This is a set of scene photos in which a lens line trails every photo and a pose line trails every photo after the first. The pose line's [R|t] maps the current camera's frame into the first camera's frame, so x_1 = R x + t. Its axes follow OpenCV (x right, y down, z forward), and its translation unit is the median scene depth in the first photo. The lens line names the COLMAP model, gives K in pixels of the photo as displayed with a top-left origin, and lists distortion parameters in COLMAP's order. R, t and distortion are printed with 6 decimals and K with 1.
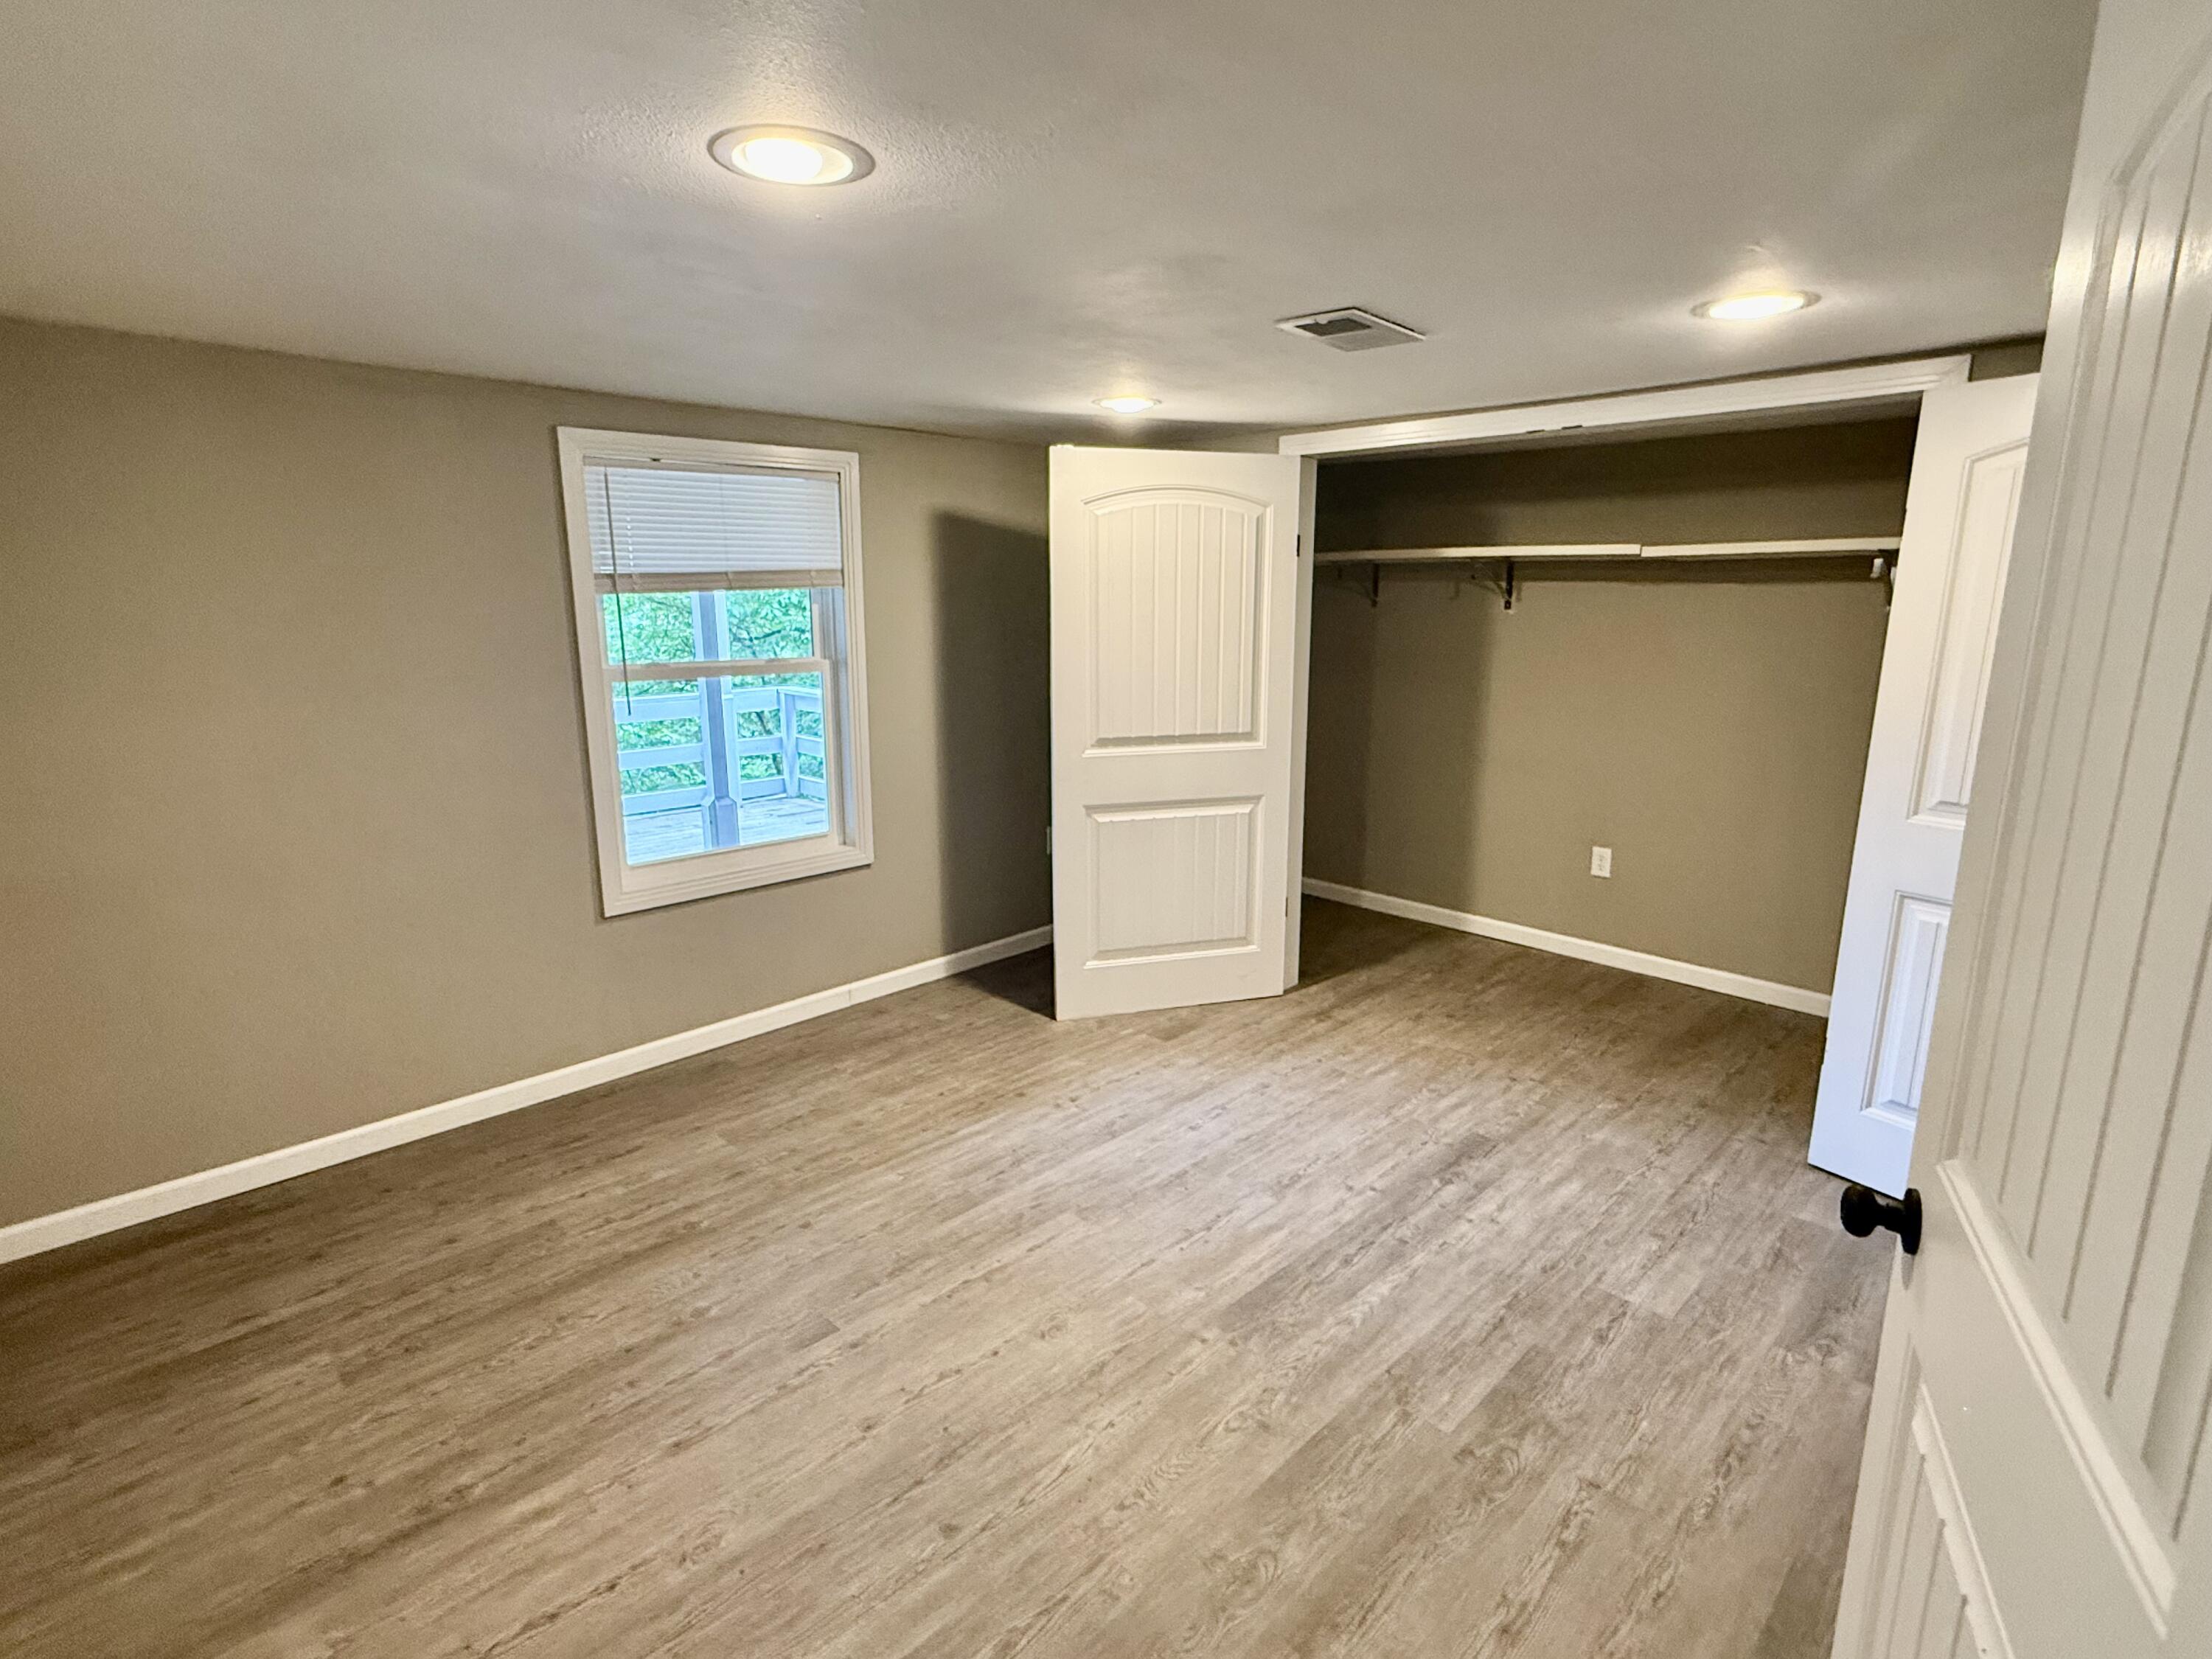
lens RADIAL K [[1116.0, 0, 1112.6], [0, 1116.0, 830.1], [0, 0, 1]] dist [-0.004247, -0.000301]
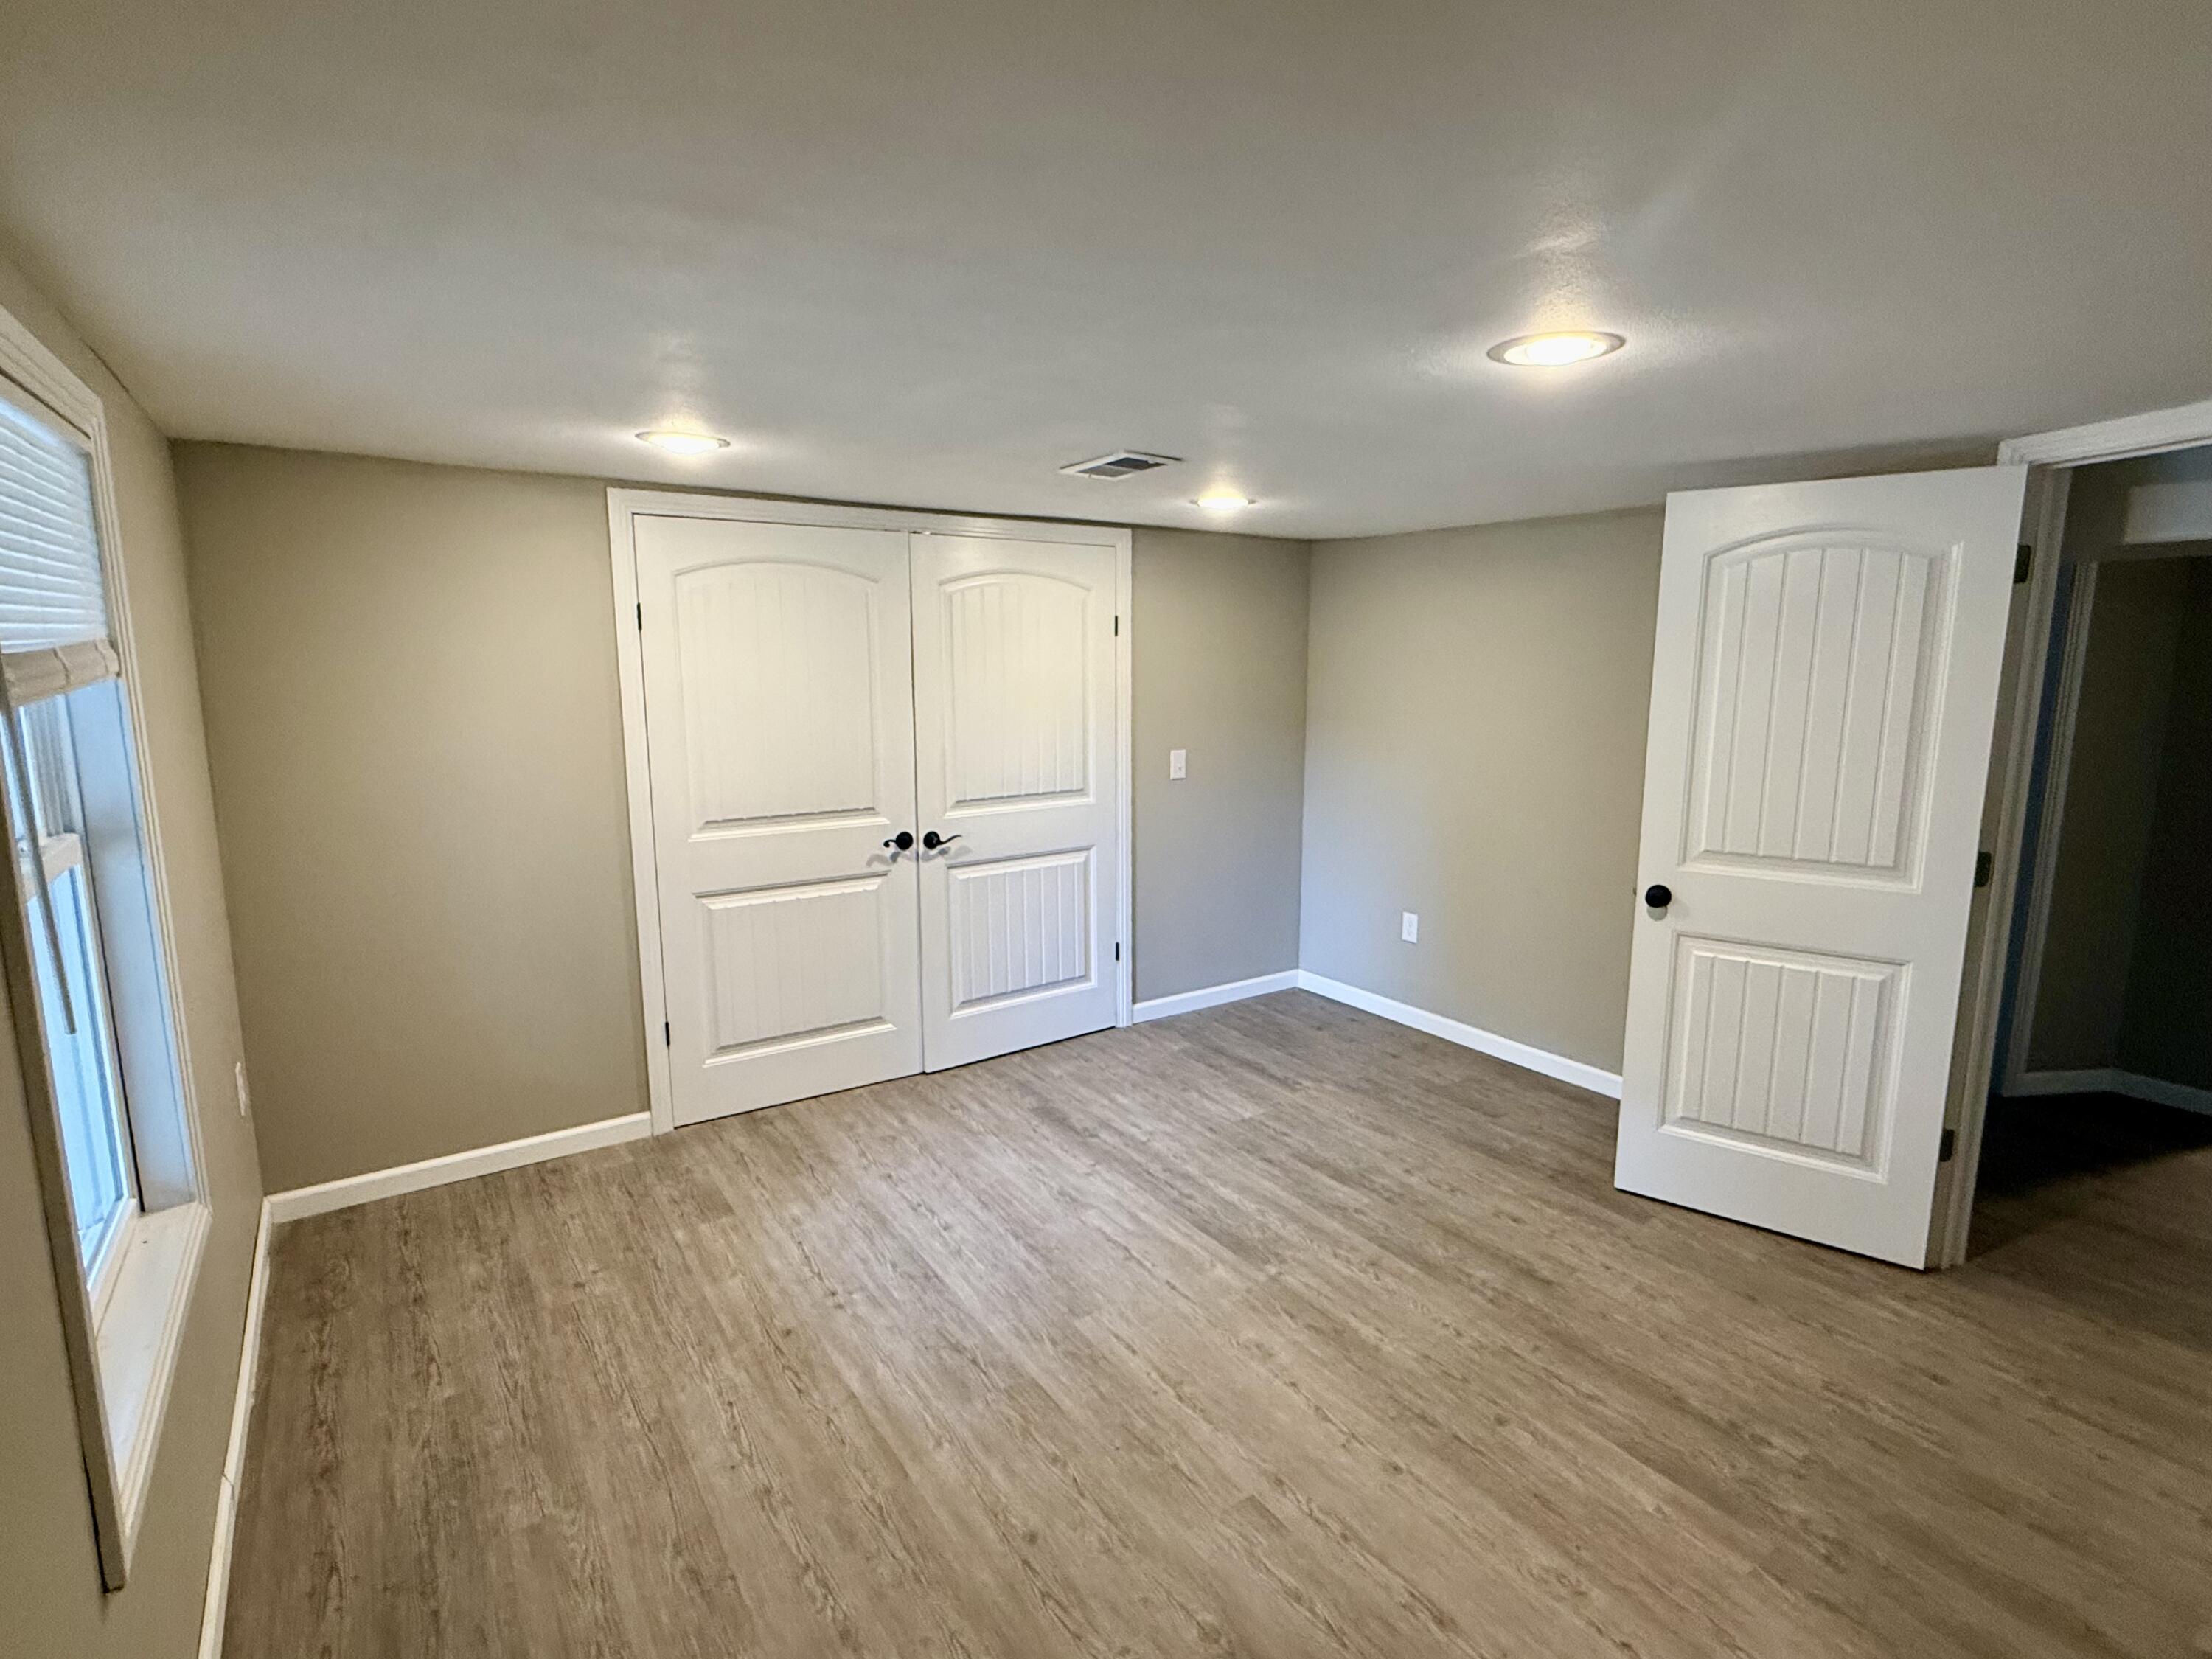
lens RADIAL K [[1116.0, 0, 1106.4], [0, 1116.0, 837.4], [0, 0, 1]] dist [-0.004247, -0.000301]
pose [[0.160697, -0.165288, 0.973065, -0.905992], [0.202808, 0.970371, 0.131338, -0.179530], [-0.965943, 0.176240, 0.189457, 0.733326]]
